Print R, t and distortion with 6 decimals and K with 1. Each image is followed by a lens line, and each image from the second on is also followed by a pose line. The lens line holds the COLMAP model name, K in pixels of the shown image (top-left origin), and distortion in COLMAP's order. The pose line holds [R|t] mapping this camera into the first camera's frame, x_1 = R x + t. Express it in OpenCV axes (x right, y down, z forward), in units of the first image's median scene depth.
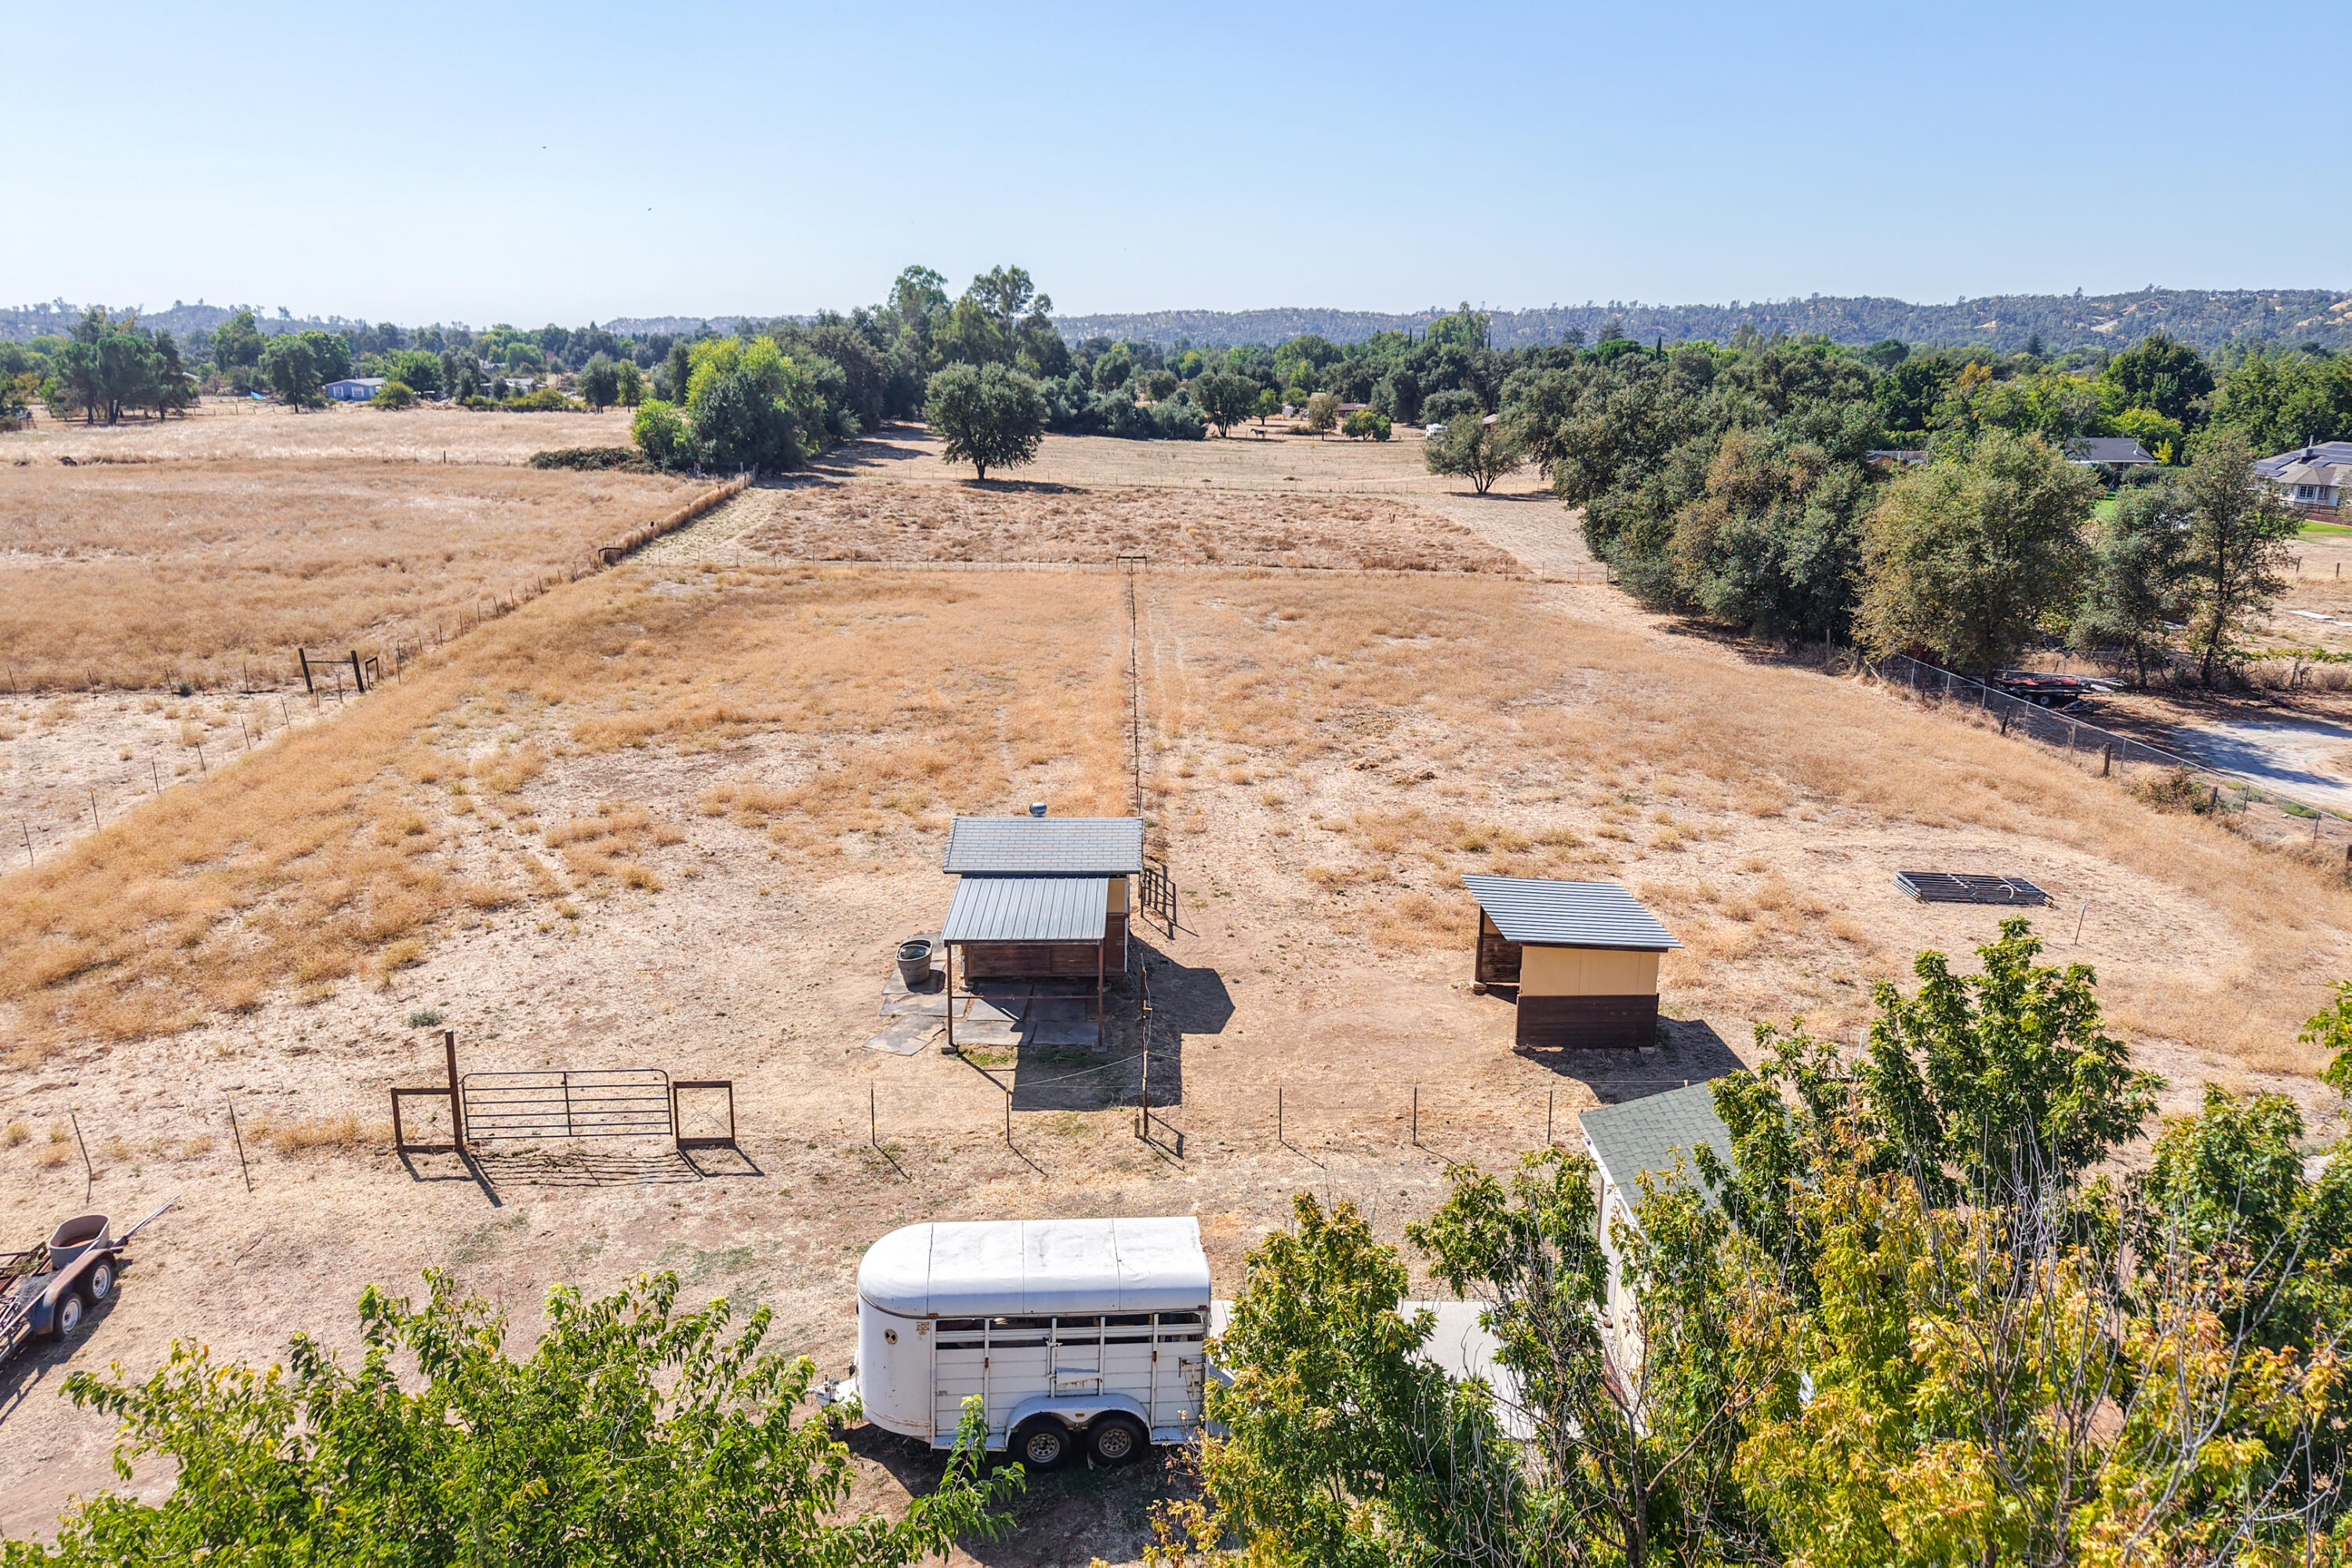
lens RADIAL K [[1576.7, 0, 1175.5], [0, 1576.7, 700.3], [0, 0, 1]] dist [0.001989, -0.004613]
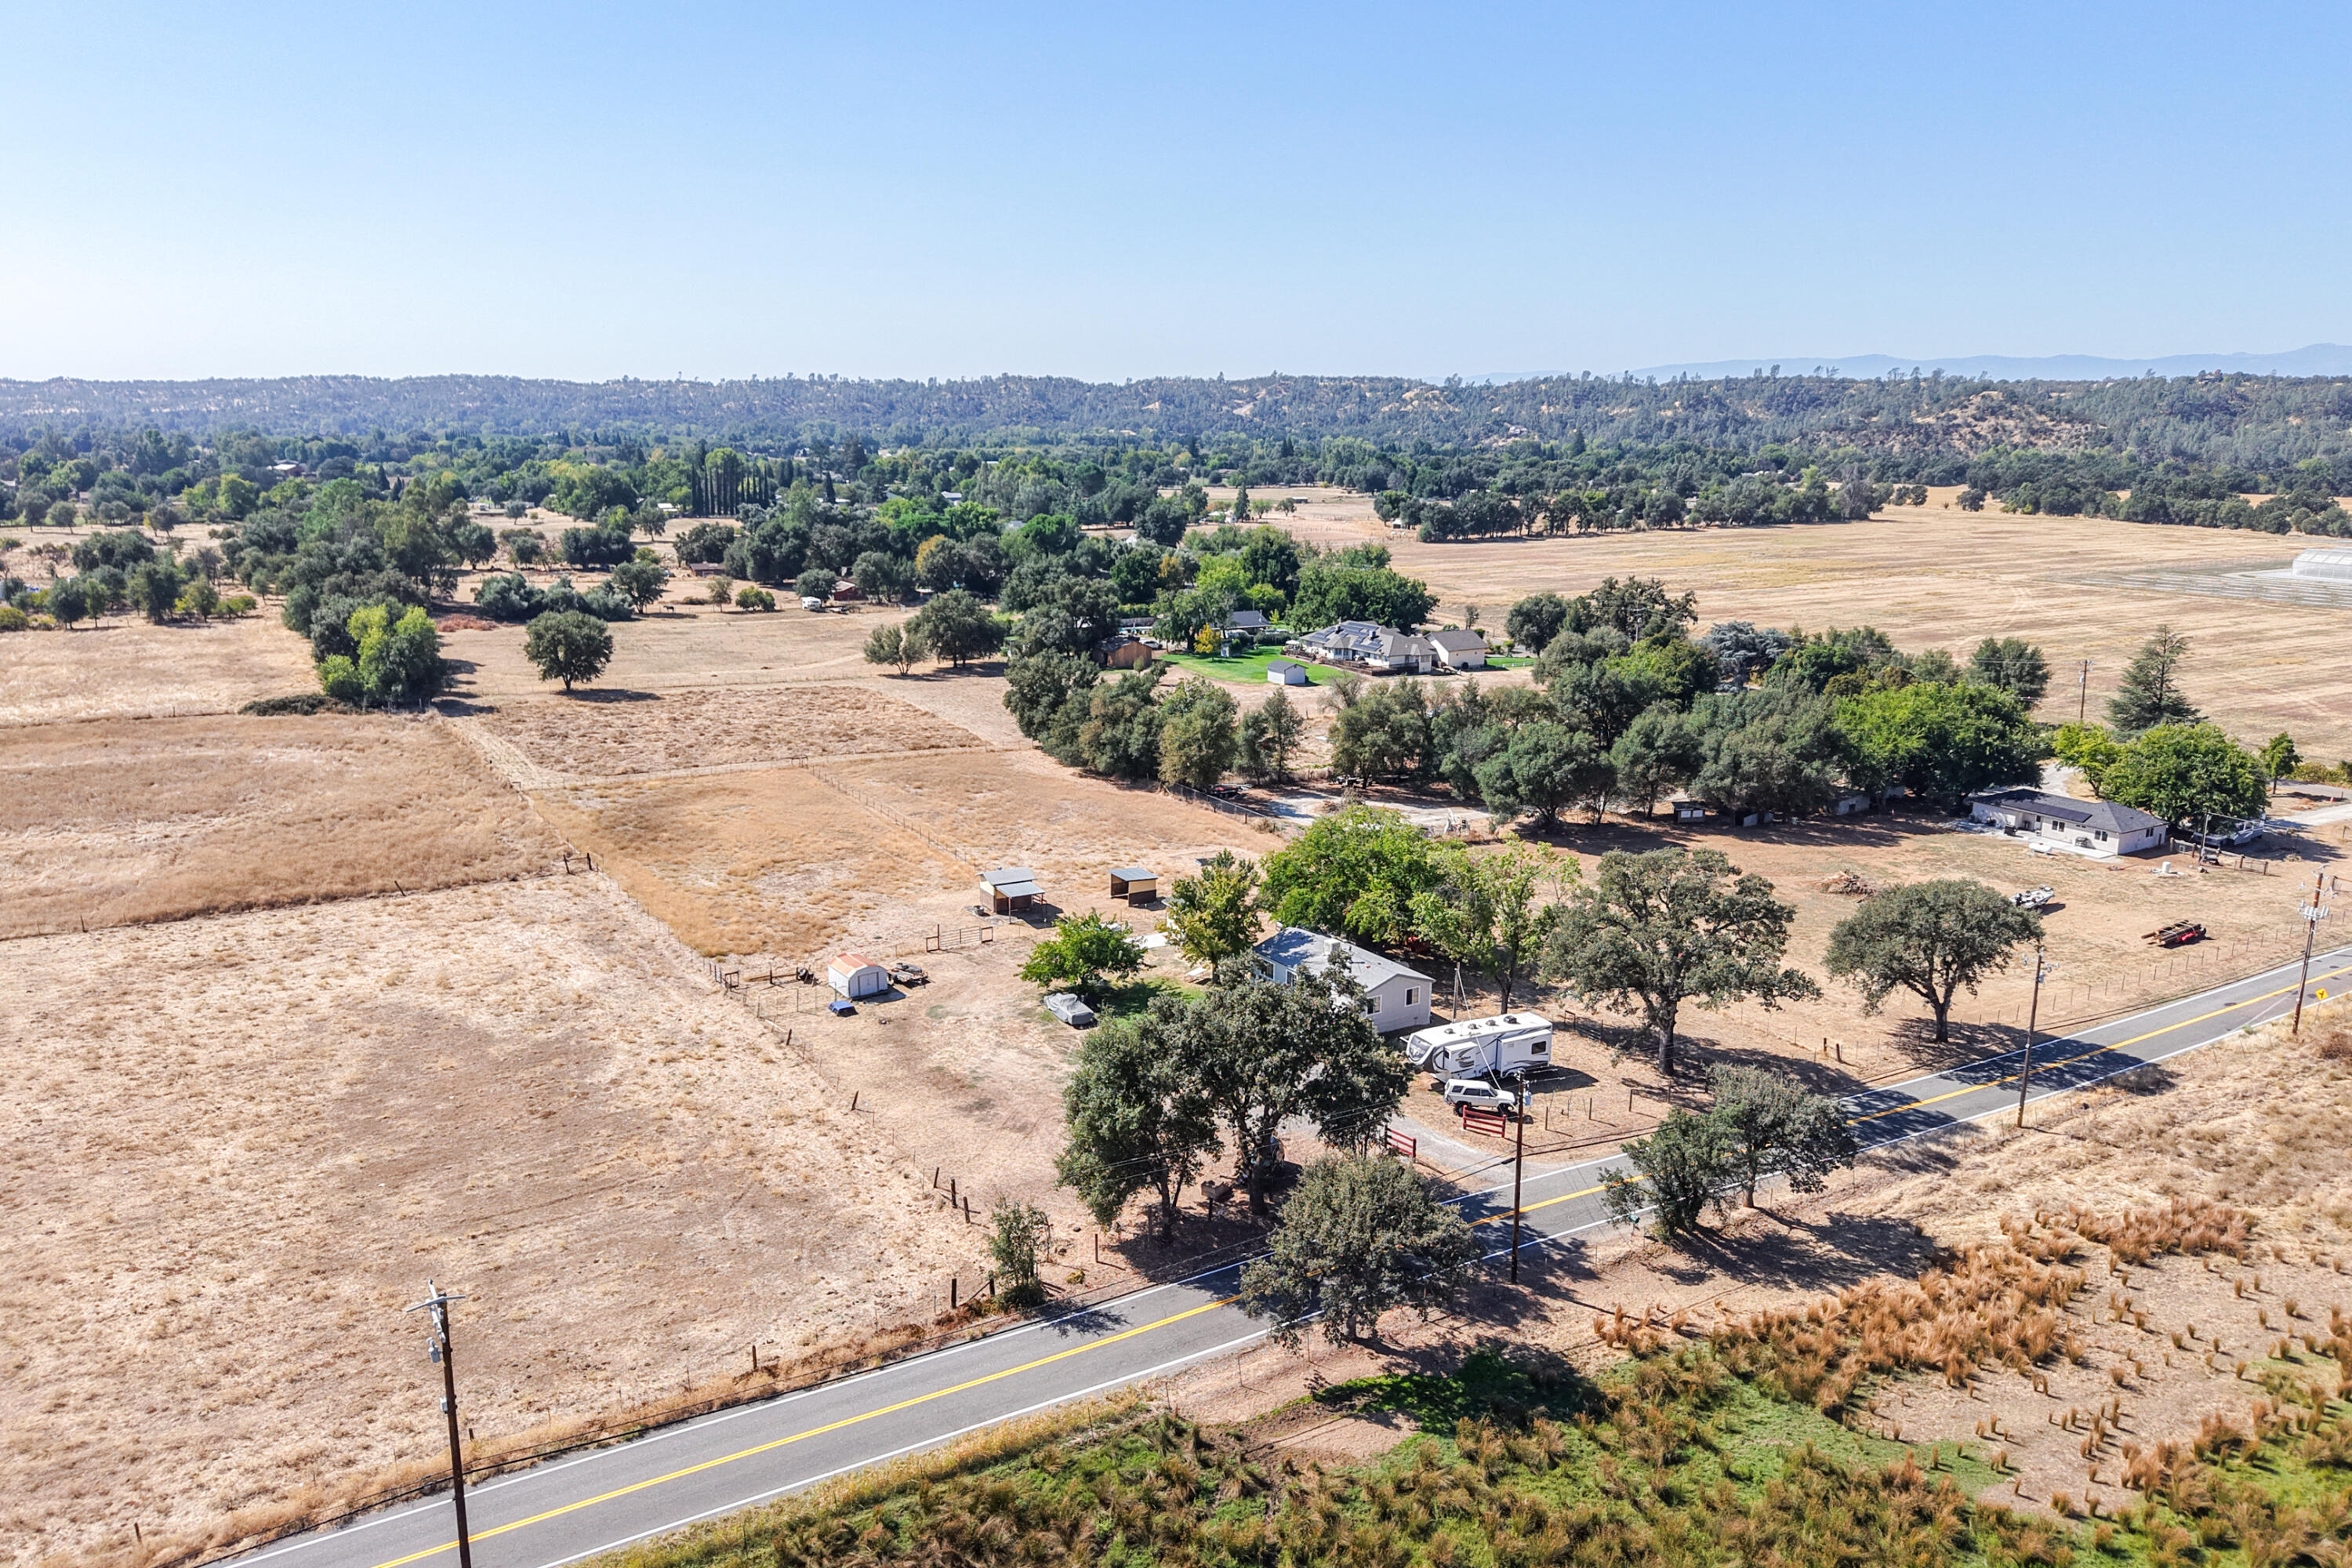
lens RADIAL K [[1649.7, 0, 1180.0], [0, 1649.7, 782.5], [0, 0, 1]] dist [0.034033, -0.037221]
pose [[0.885726, -0.099150, 0.453496, -0.284877], [0.097036, 0.994887, 0.027997, -0.039208], [-0.453953, 0.019208, 0.890818, -0.528441]]
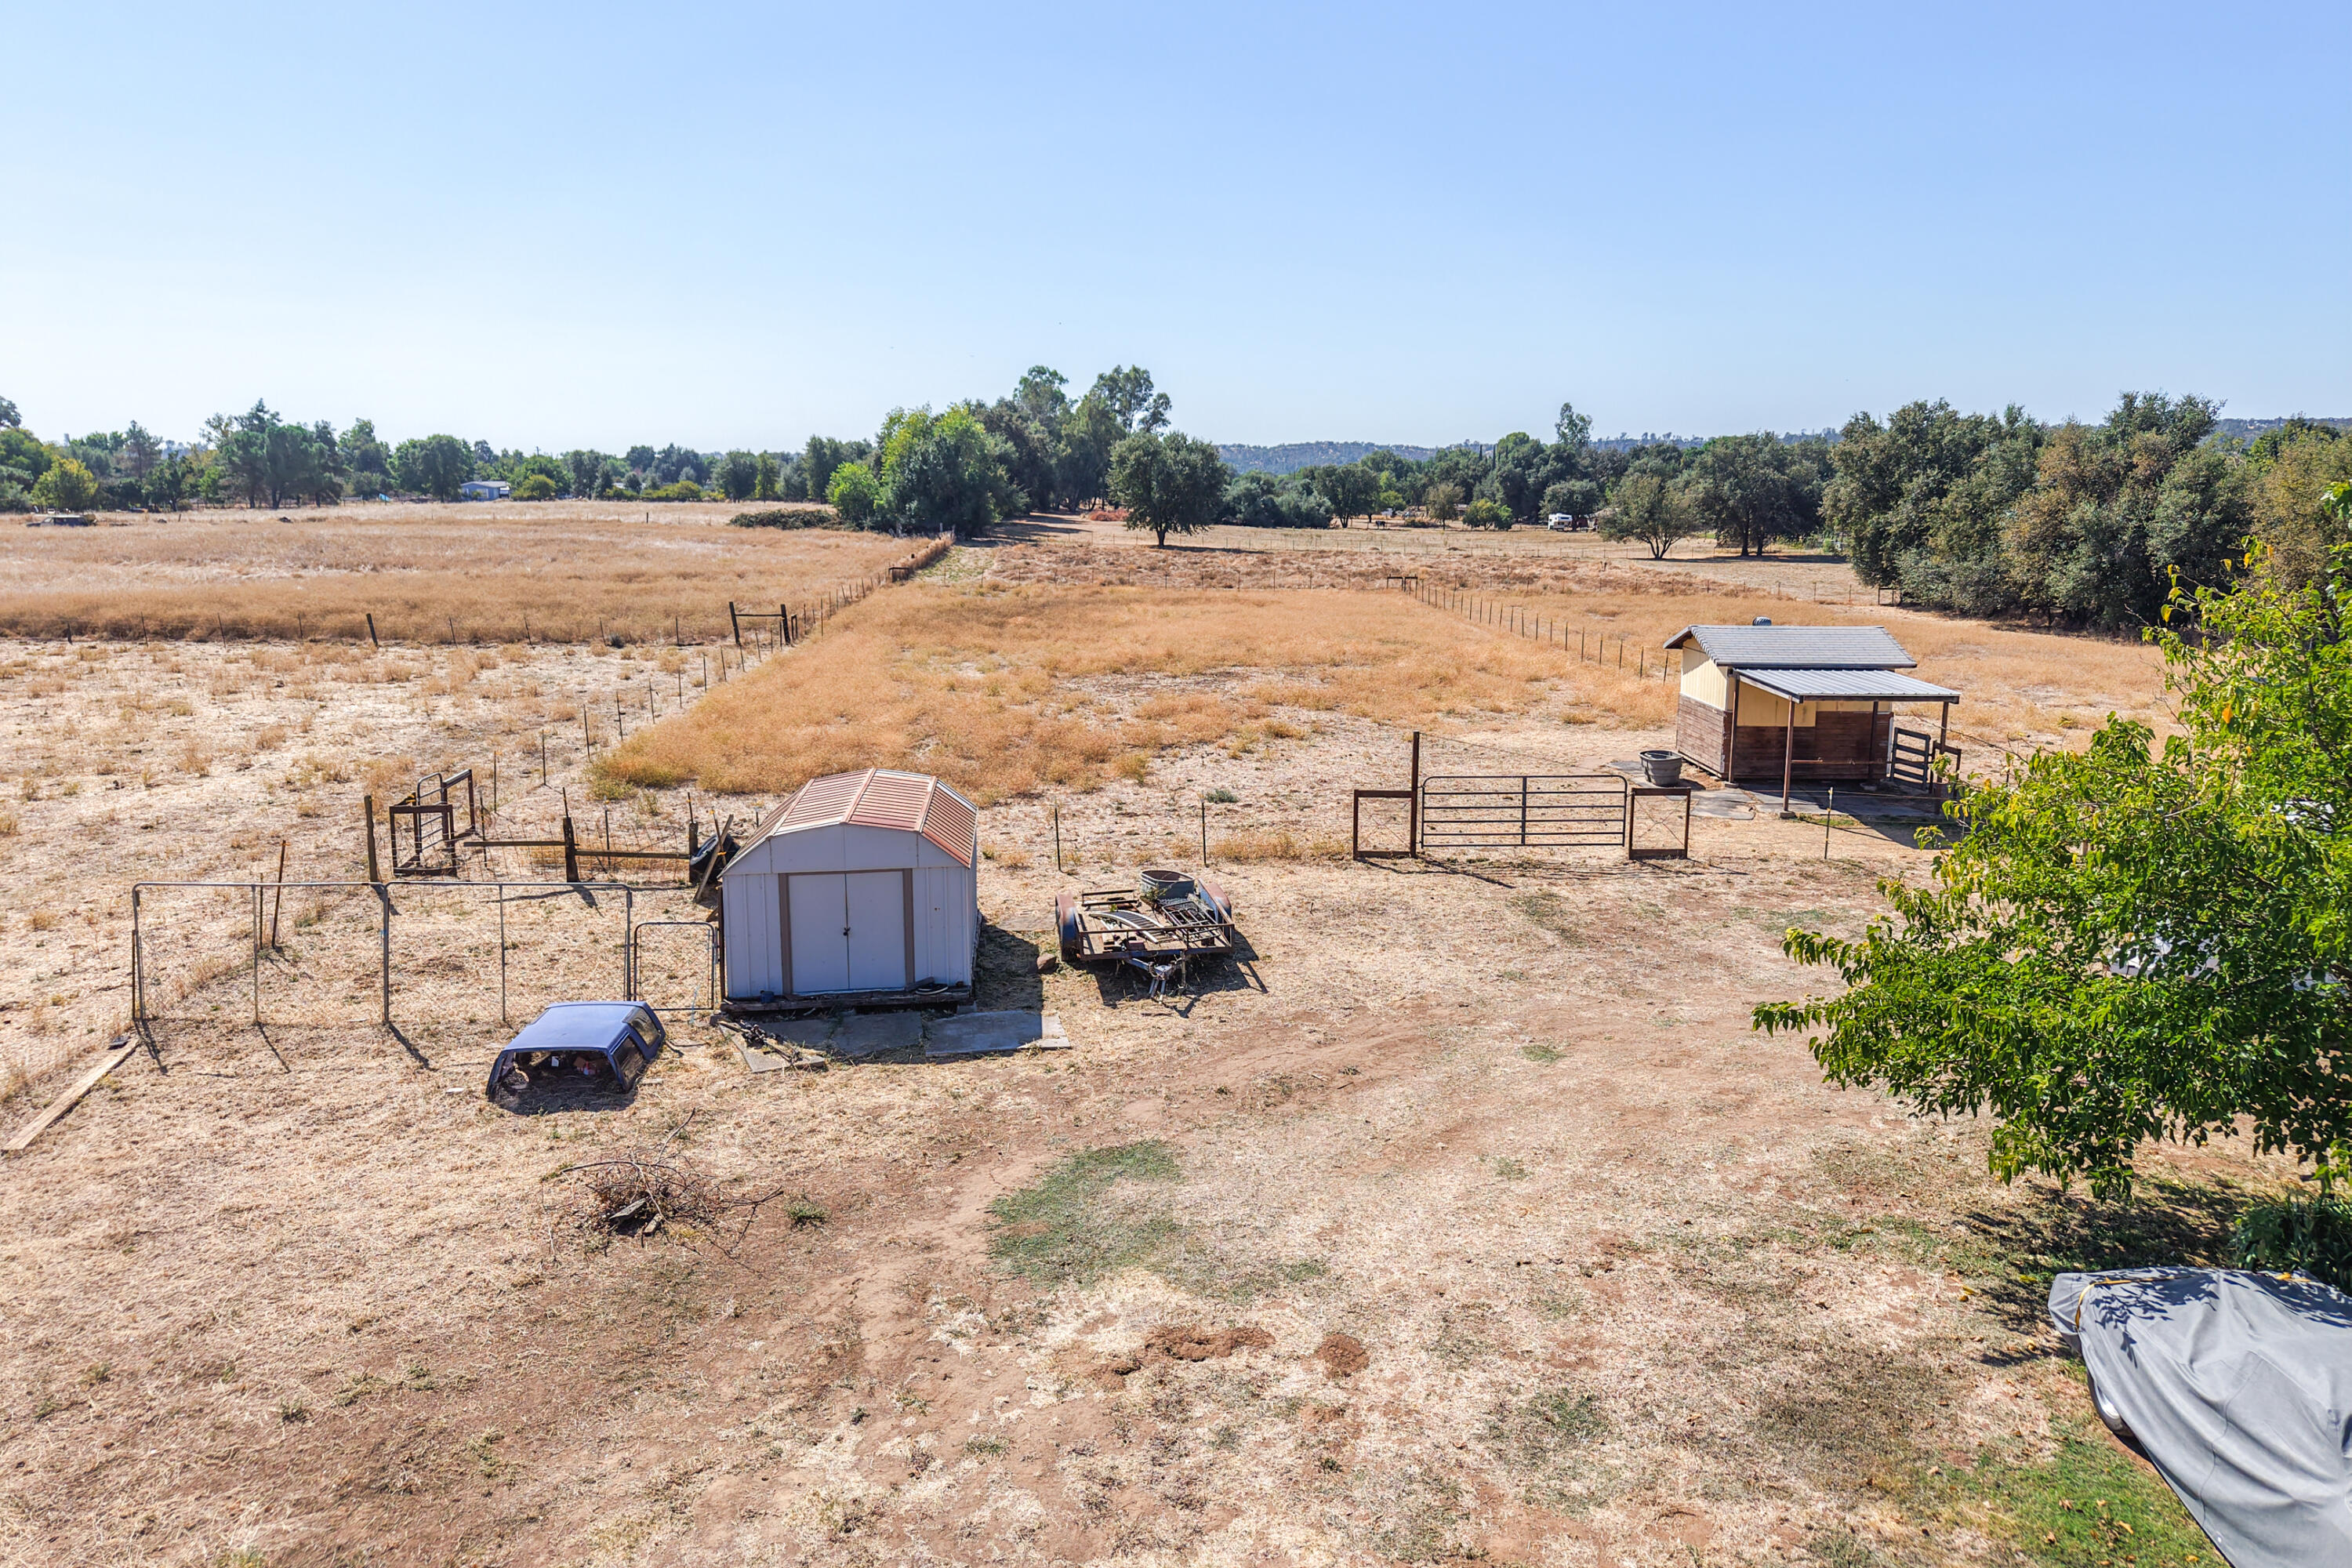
lens RADIAL K [[1562.8, 0, 1173.8], [0, 1562.8, 744.4], [0, 0, 1]] dist [0.012616, -0.003923]
pose [[0.999789, 0.001438, -0.020498, -0.084021], [-0.002551, 0.998517, -0.054384, 0.038232], [0.020389, 0.054425, 0.998310, -0.000287]]
